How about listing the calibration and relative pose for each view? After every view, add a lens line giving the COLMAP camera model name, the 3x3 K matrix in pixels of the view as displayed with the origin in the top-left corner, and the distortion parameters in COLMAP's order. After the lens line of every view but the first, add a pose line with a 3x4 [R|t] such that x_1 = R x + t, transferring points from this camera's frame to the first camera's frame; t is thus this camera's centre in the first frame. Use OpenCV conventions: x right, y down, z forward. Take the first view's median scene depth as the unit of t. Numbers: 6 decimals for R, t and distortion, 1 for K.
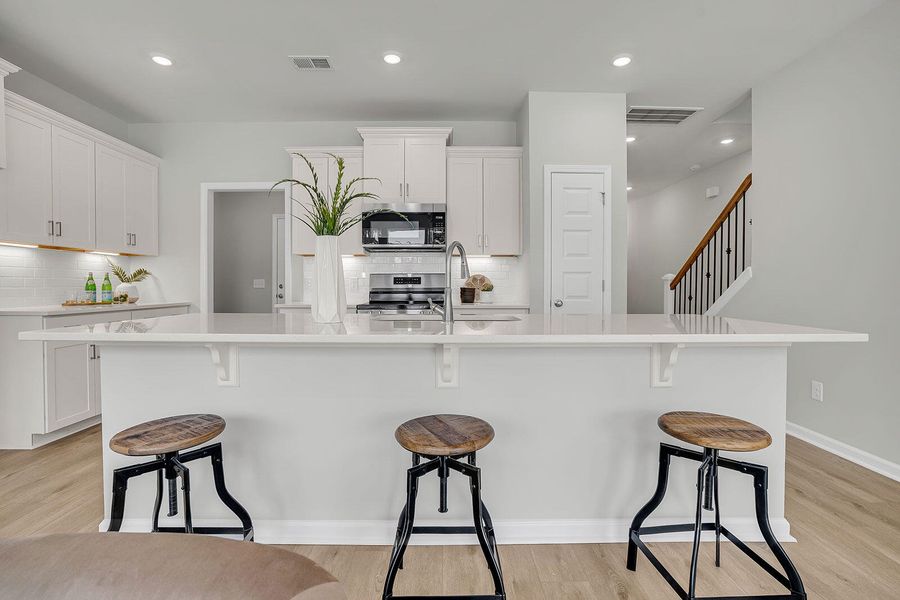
lens RADIAL K [[421.1, 0, 452.2], [0, 421.1, 298.3], [0, 0, 1]] dist [-0.060737, 0.025171]
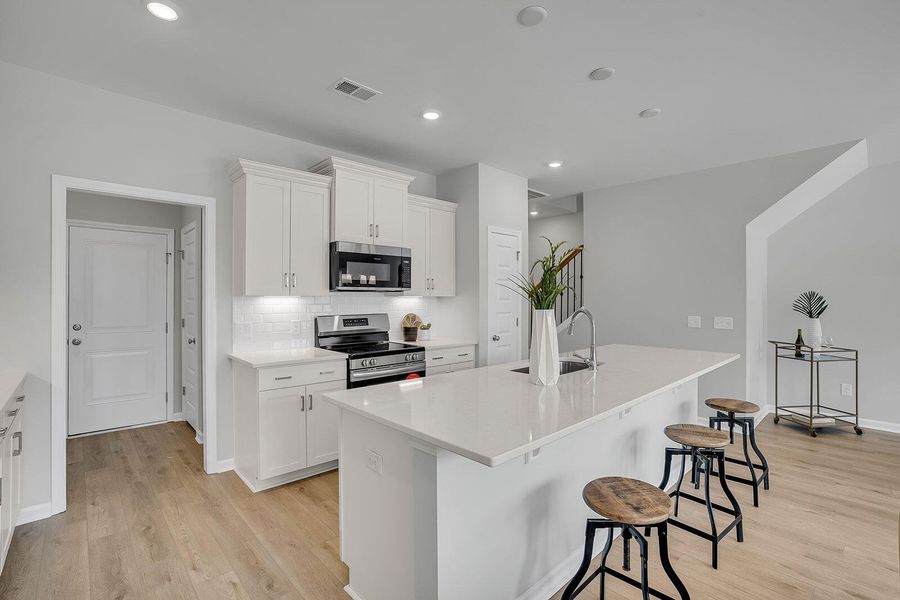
lens RADIAL K [[421.1, 0, 452.2], [0, 421.1, 298.3], [0, 0, 1]] dist [-0.060737, 0.025171]
pose [[0.718935, -0.003265, 0.695069, -0.671746], [0.019326, 0.999696, -0.015293, -0.084338], [-0.694808, 0.024428, 0.718780, 0.177224]]
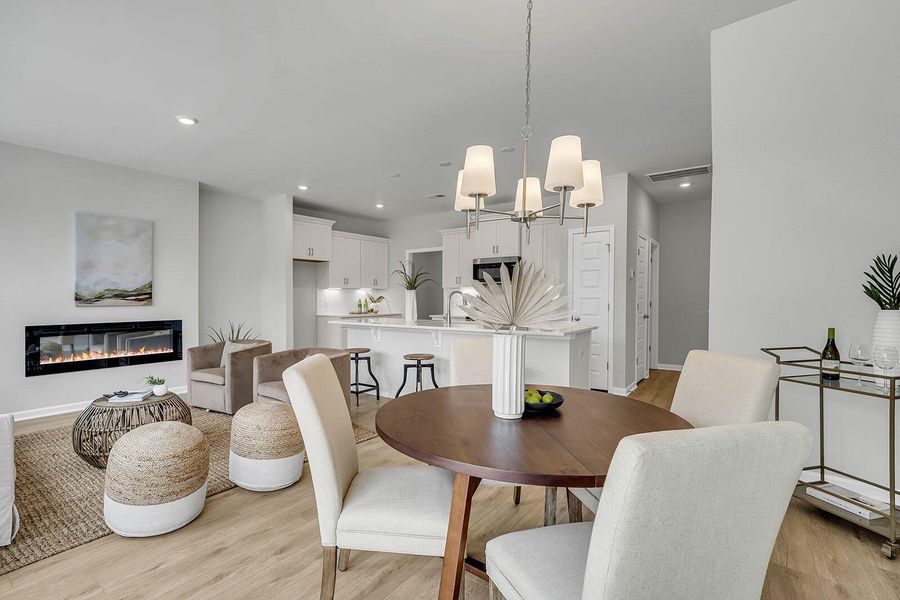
lens RADIAL K [[430.0, 0, 405.1], [0, 430.0, 298.1], [0, 0, 1]] dist [0.000363, 0.000266]
pose [[0.771479, -0.002560, -0.636250, 0.721524], [-0.015636, 0.999614, -0.022981, -0.016490], [0.636063, 0.027678, 0.771141, -0.581207]]
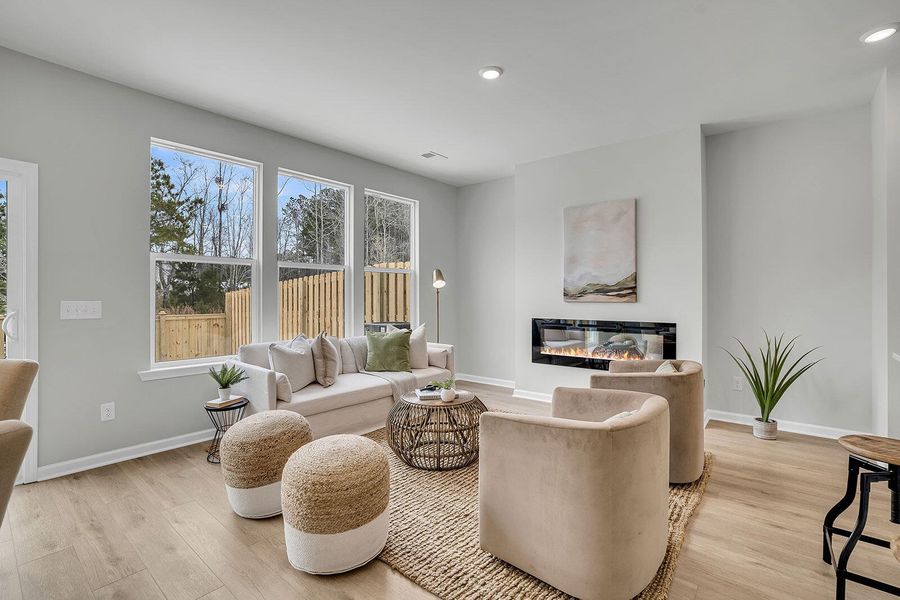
lens RADIAL K [[421.1, 0, 452.2], [0, 421.1, 298.3], [0, 0, 1]] dist [-0.060737, 0.025171]
pose [[-0.637443, 0.001461, -0.770496, 0.353962], [-0.024819, 0.999440, 0.022429, -0.035567], [0.770098, 0.033420, -0.637050, 0.287291]]
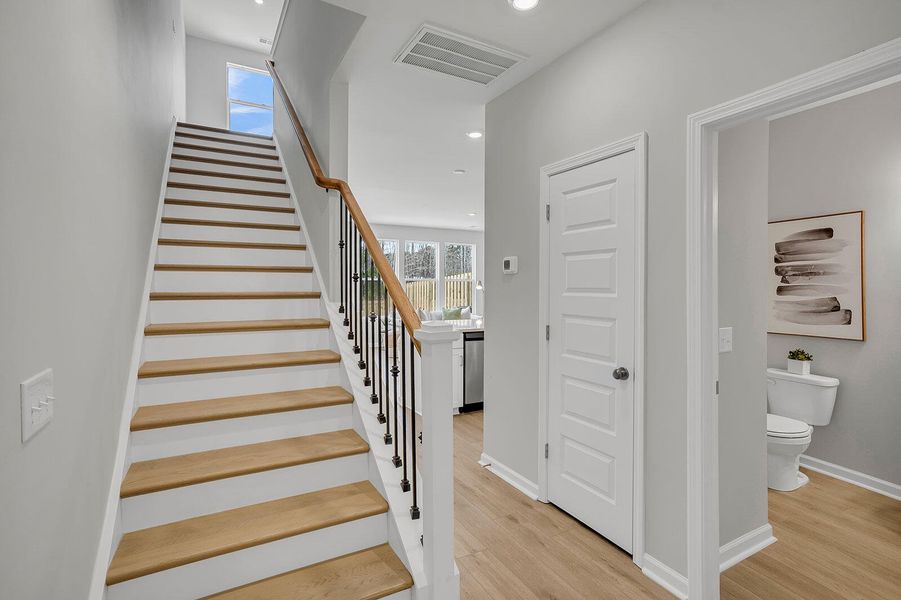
lens RADIAL K [[421.6, 0, 452.7], [0, 421.6, 298.3], [0, 0, 1]] dist [-0.060737, 0.025171]
pose [[-0.861716, 0.008189, -0.507325, 0.875550], [-0.021427, 0.998390, 0.052511, -0.115885], [0.506939, 0.056120, -0.860153, 1.619898]]
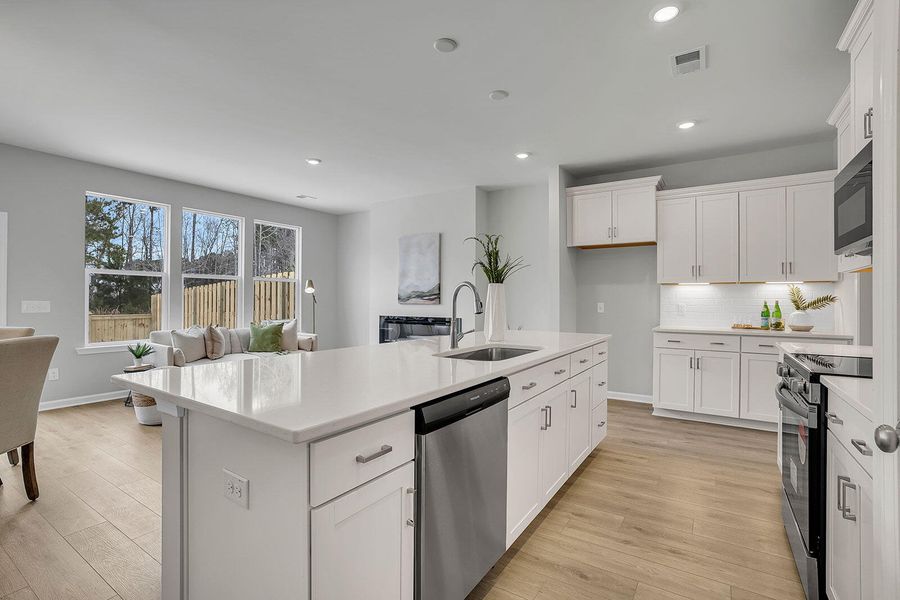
lens RADIAL K [[421.1, 0, 452.2], [0, 421.1, 298.3], [0, 0, 1]] dist [-0.060737, 0.025171]
pose [[-0.540213, -0.008986, -0.841480, 0.536197], [-0.032381, 0.999424, 0.010115, -0.052623], [0.840905, 0.032713, -0.540193, 0.870240]]
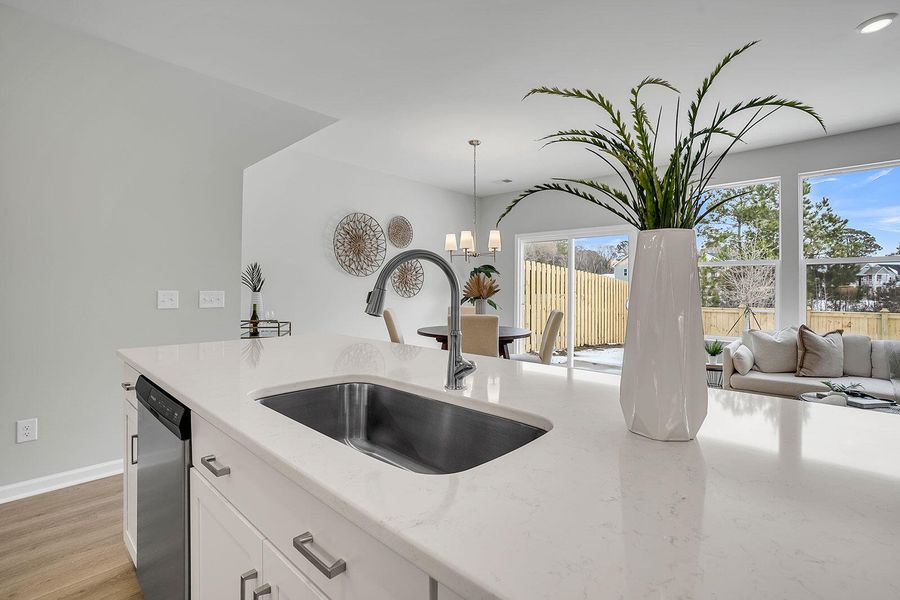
lens RADIAL K [[421.1, 0, 452.2], [0, 421.1, 298.3], [0, 0, 1]] dist [-0.060737, 0.025171]
pose [[-0.729748, -0.023260, 0.683320, -0.233222], [0.011635, 0.998854, 0.046426, -0.052298], [-0.683617, 0.041830, -0.728641, 0.758073]]
